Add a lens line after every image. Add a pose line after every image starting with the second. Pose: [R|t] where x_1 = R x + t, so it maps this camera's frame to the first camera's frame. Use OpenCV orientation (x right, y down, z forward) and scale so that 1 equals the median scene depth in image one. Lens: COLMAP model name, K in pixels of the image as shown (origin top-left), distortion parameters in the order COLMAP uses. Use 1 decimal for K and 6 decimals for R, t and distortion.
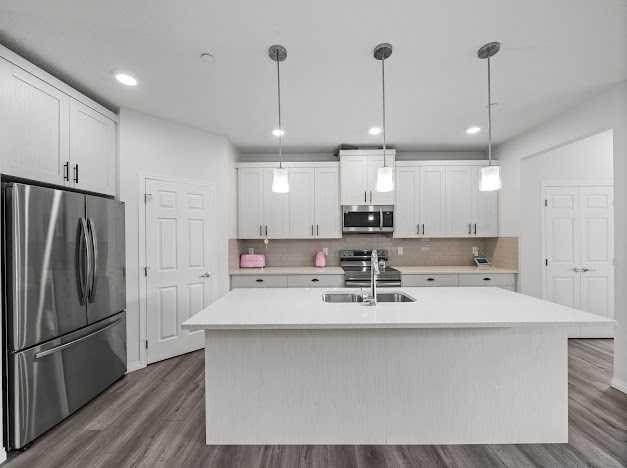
lens RADIAL K [[243.7, 0, 315.6], [0, 243.7, 233.2], [0, 0, 1]] dist [0.001341, -0.000245]
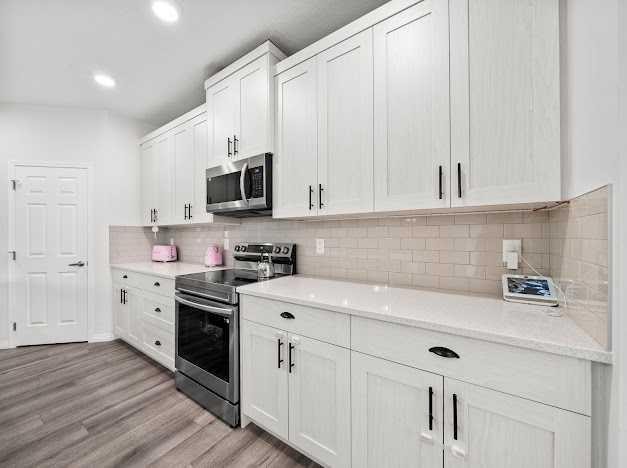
lens RADIAL K [[243.7, 0, 317.6], [0, 243.7, 232.3], [0, 0, 1]] dist [0.001341, -0.000245]
pose [[0.815622, -0.005342, -0.578561, 0.699674], [0.007776, 0.999968, 0.001730, 0.048015], [0.578533, -0.005910, 0.815637, 0.651823]]
